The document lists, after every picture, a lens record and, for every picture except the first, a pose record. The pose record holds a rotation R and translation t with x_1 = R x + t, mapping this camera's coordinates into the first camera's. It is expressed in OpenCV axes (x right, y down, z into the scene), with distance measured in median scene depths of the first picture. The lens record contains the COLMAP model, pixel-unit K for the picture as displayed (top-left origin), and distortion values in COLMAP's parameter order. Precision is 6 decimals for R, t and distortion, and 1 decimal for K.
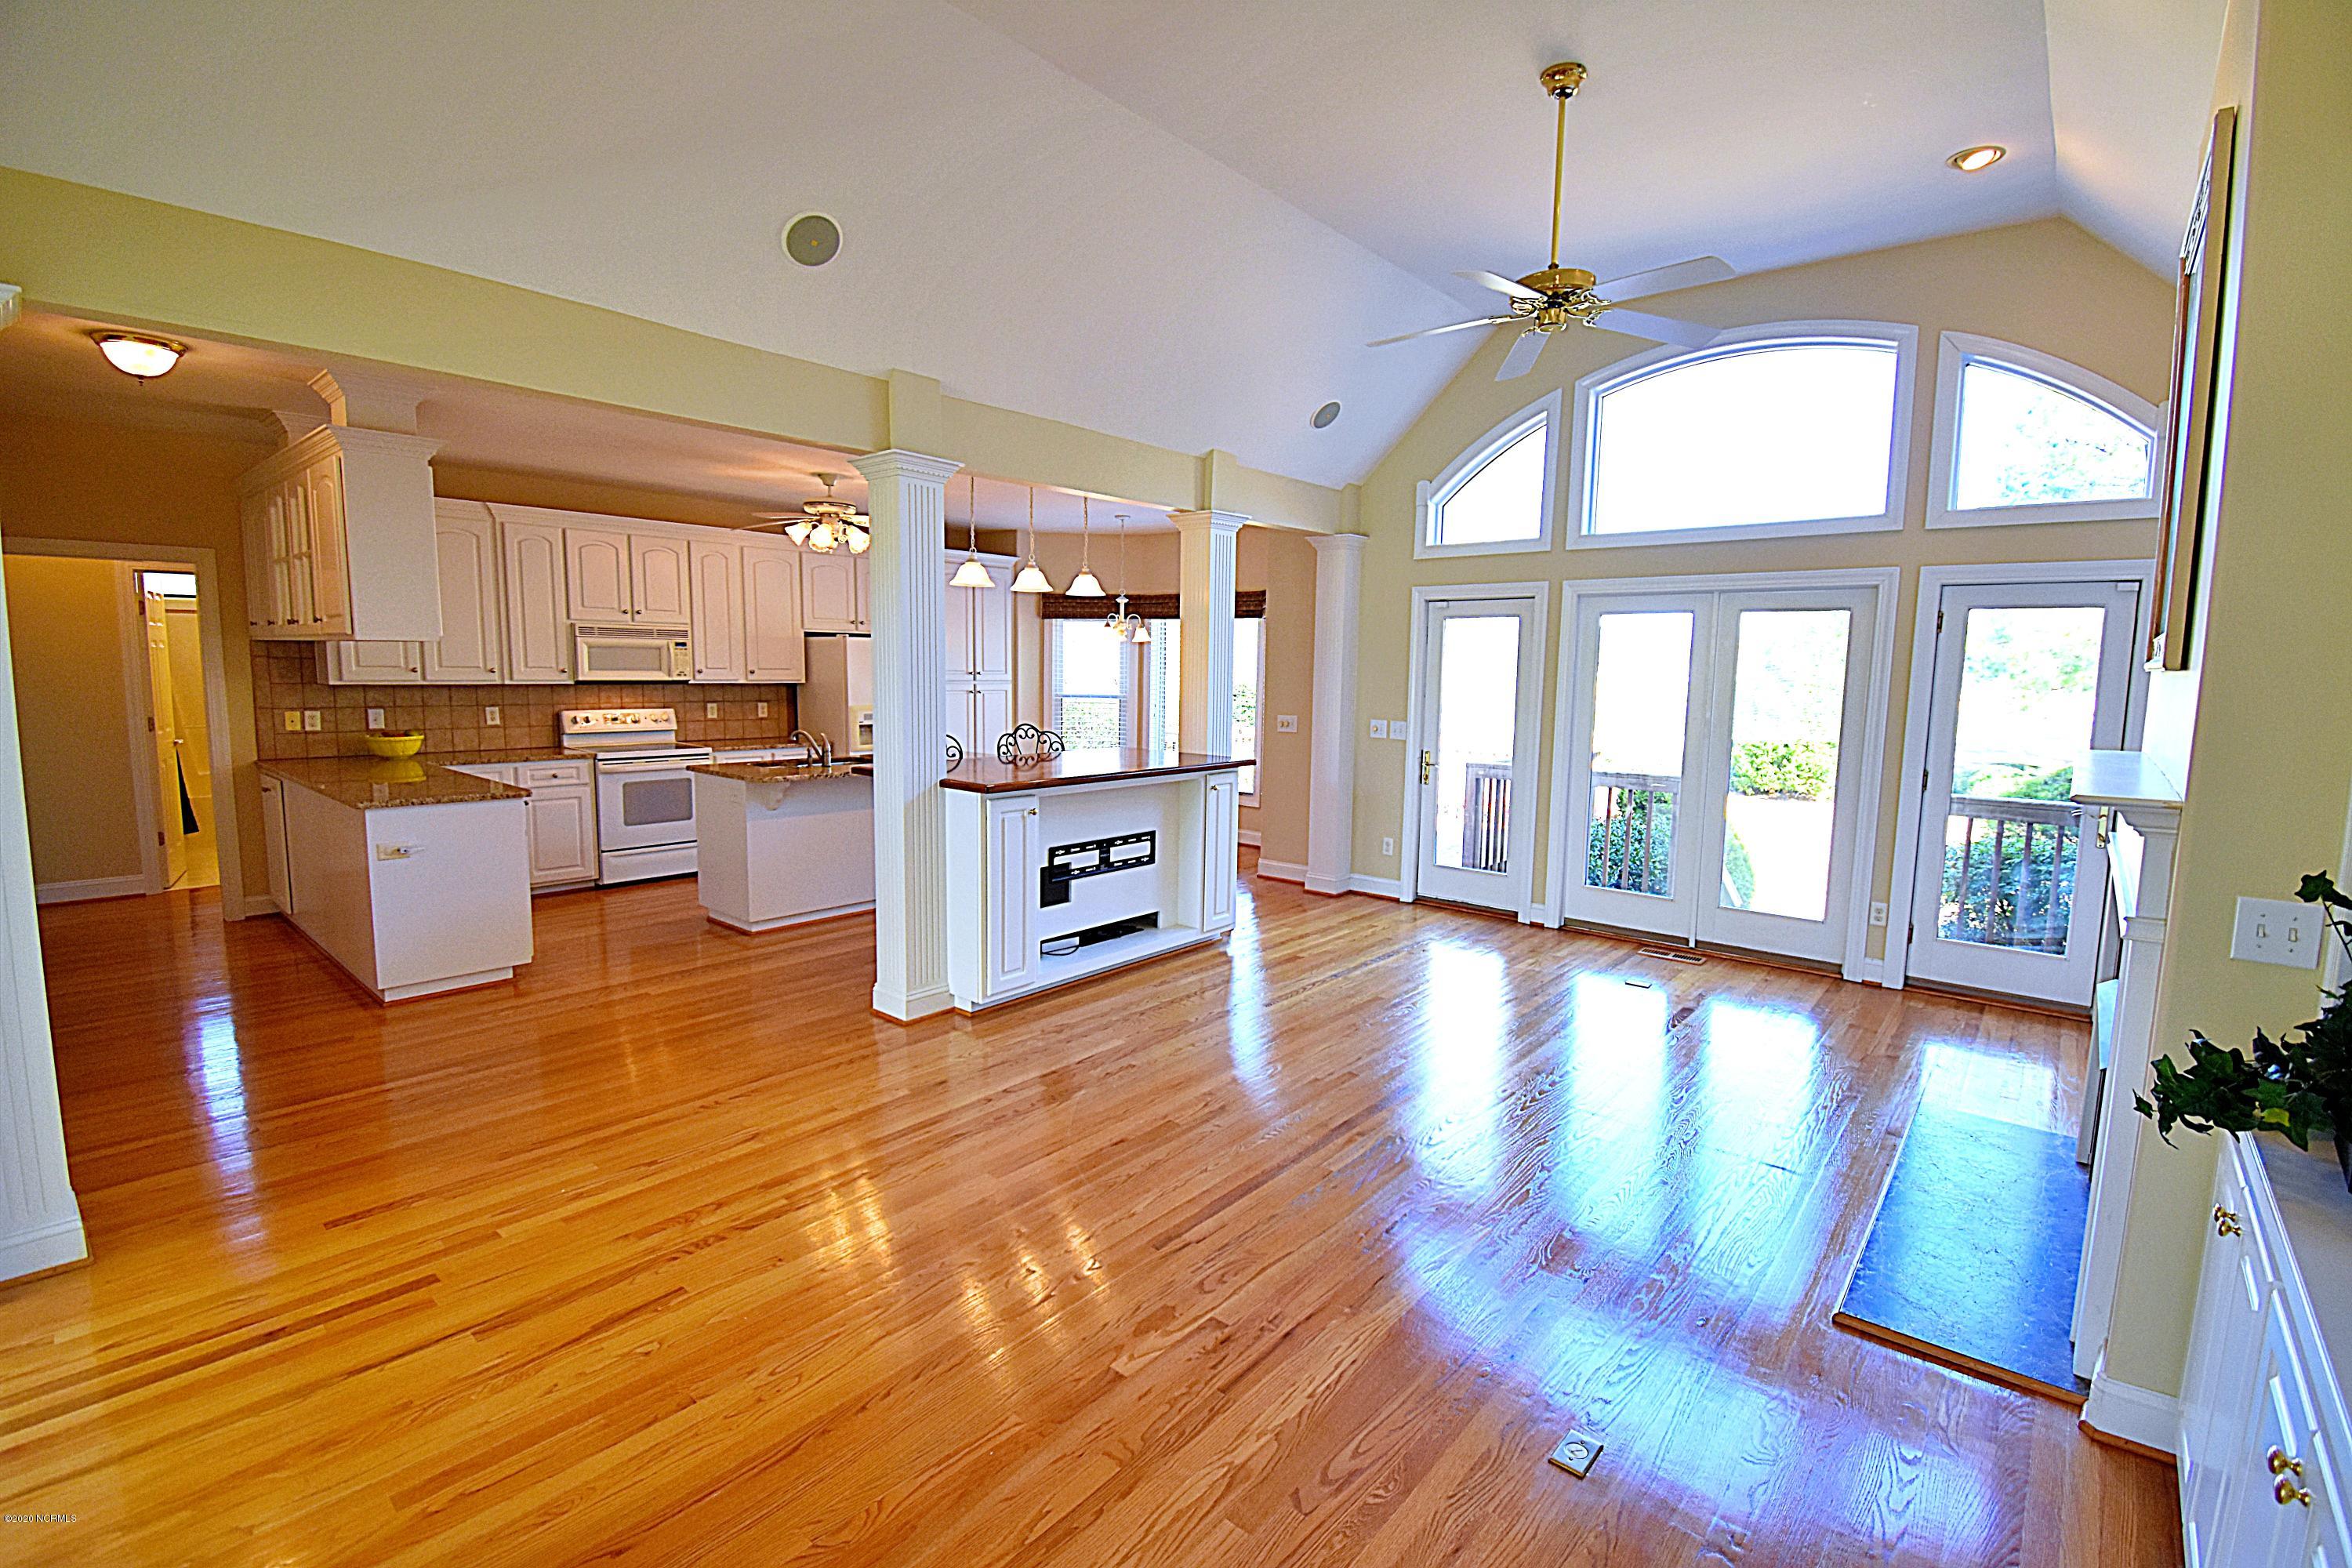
lens RADIAL K [[1029.4, 0, 1176.0], [0, 1029.4, 784.0], [0, 0, 1]] dist [-0.000189, -0.000287]
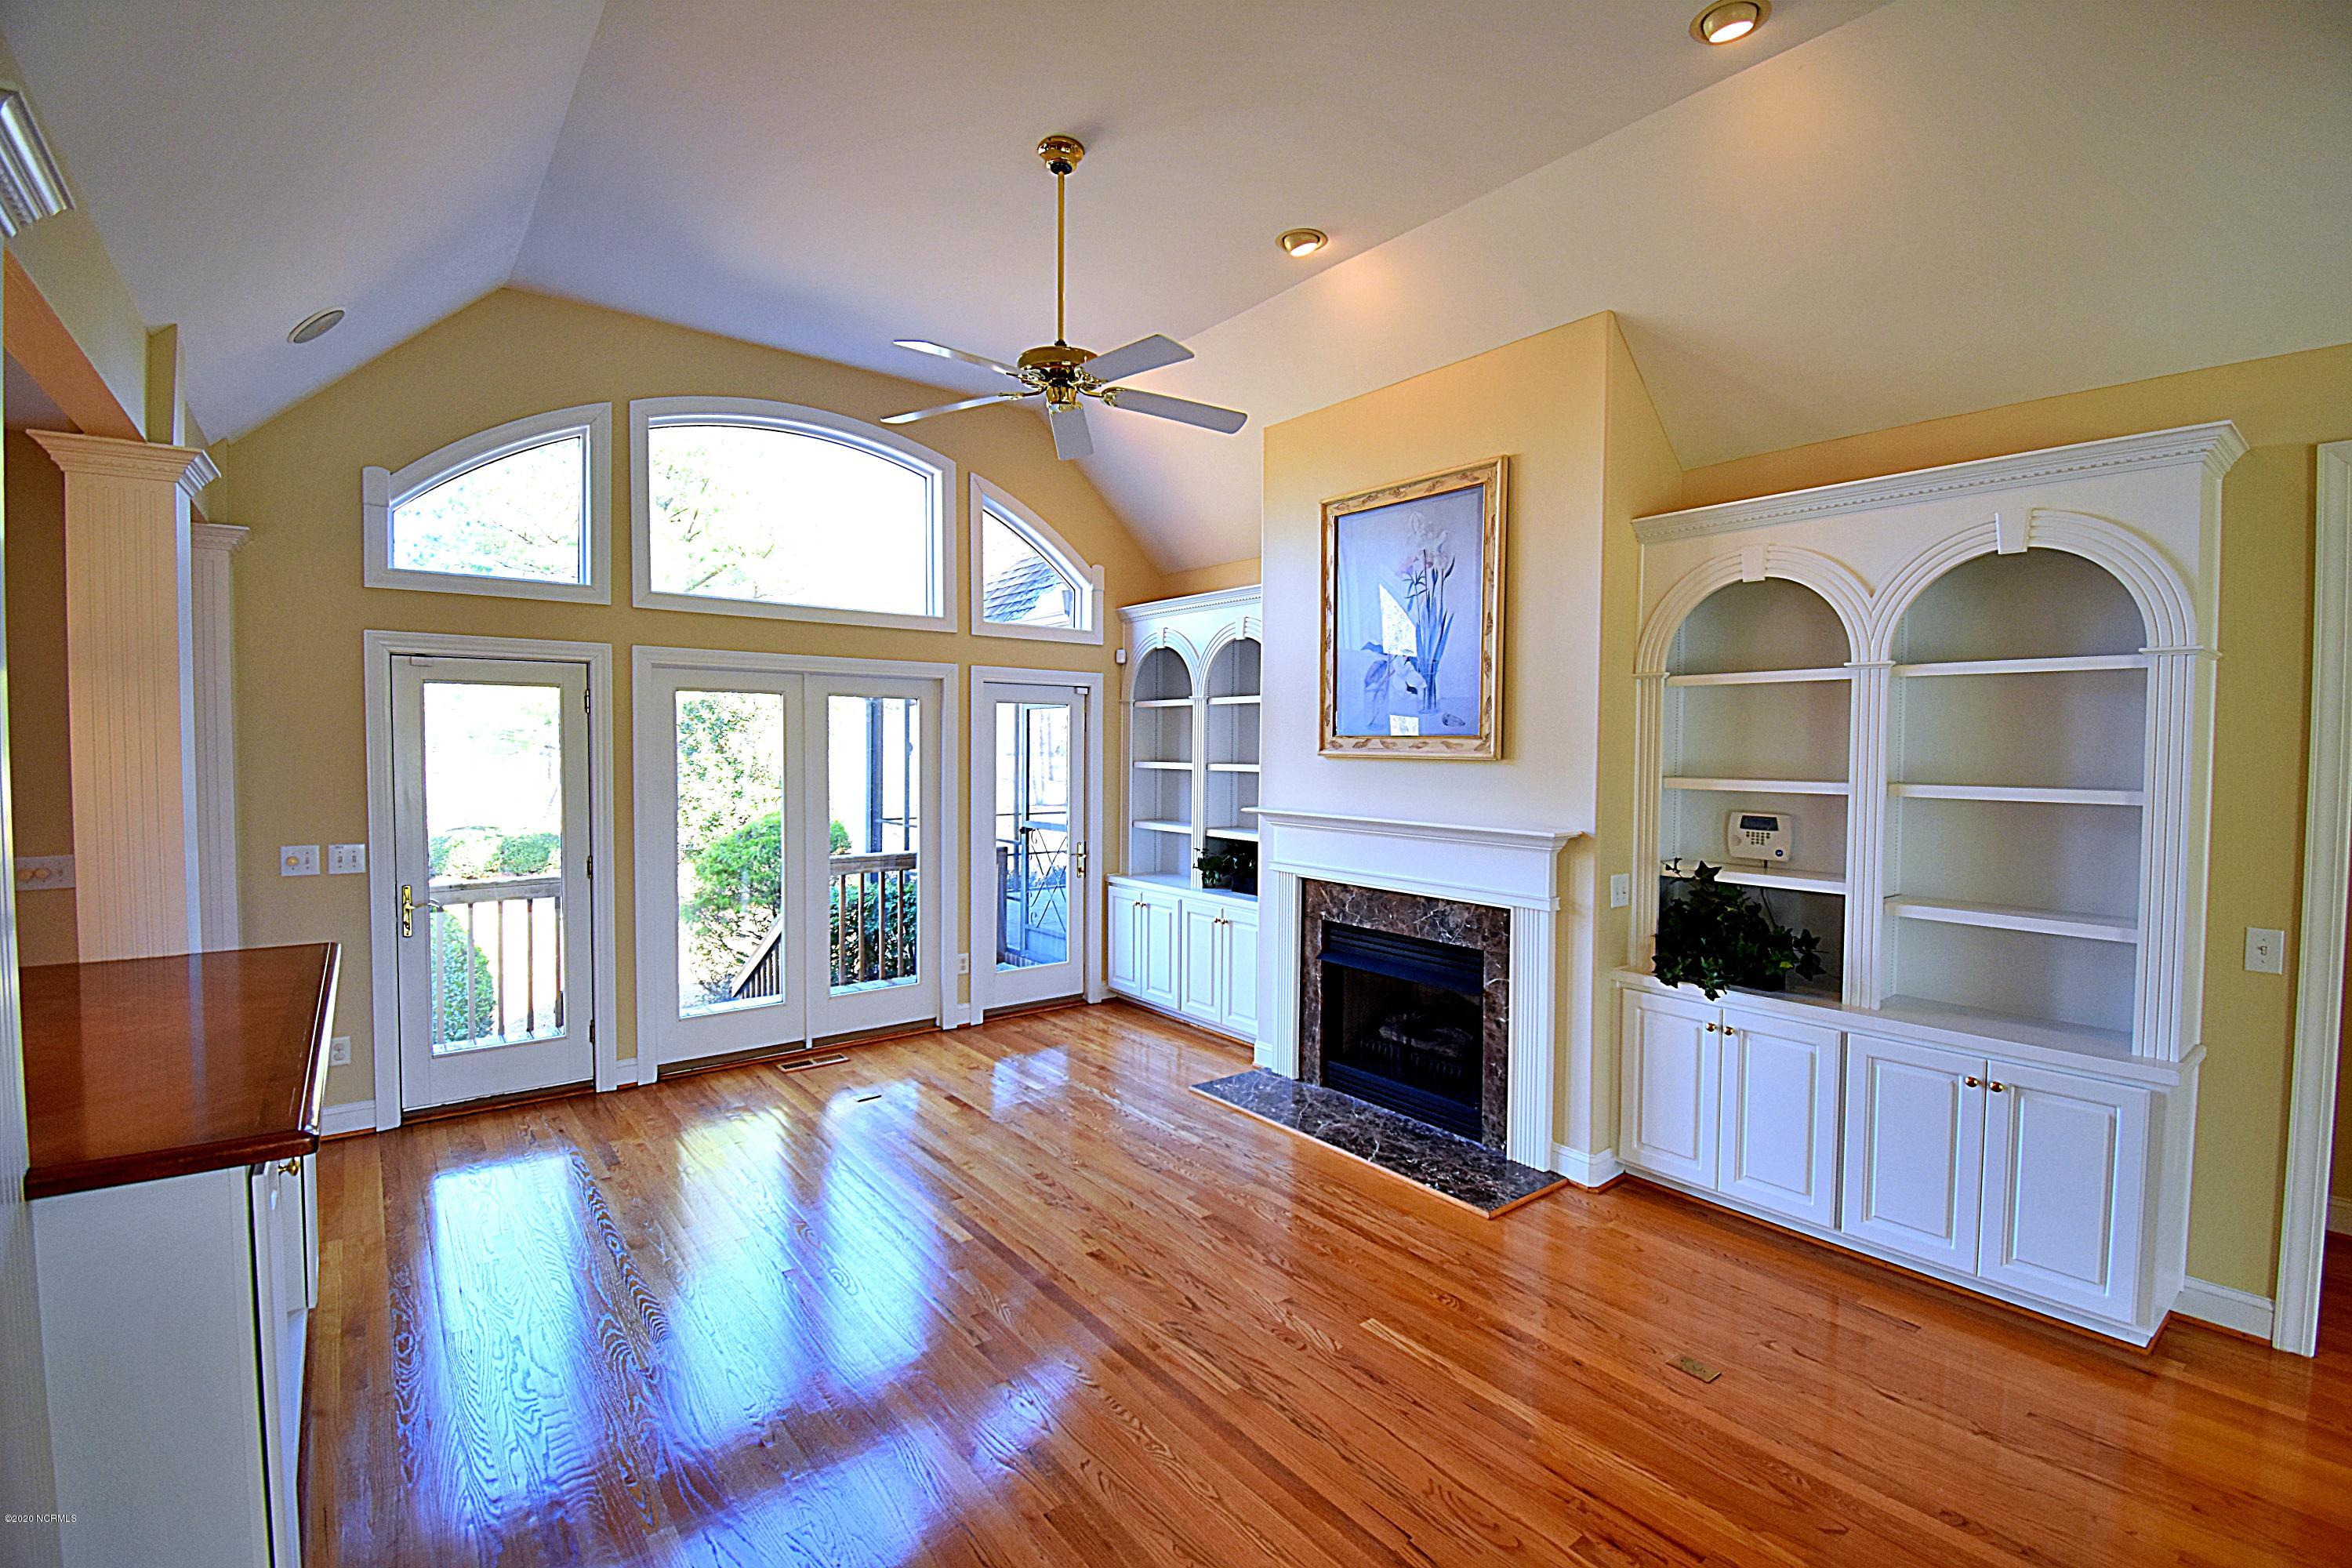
lens RADIAL K [[1049.0, 0, 1176.0], [0, 1049.0, 784.0], [0, 0, 1]] dist [0.010240, -0.000064]
pose [[0.176002, -0.050322, 0.983103, -0.343091], [0.108795, 0.993569, 0.031381, -0.068907], [-0.978359, 0.101434, 0.180345, 0.444989]]
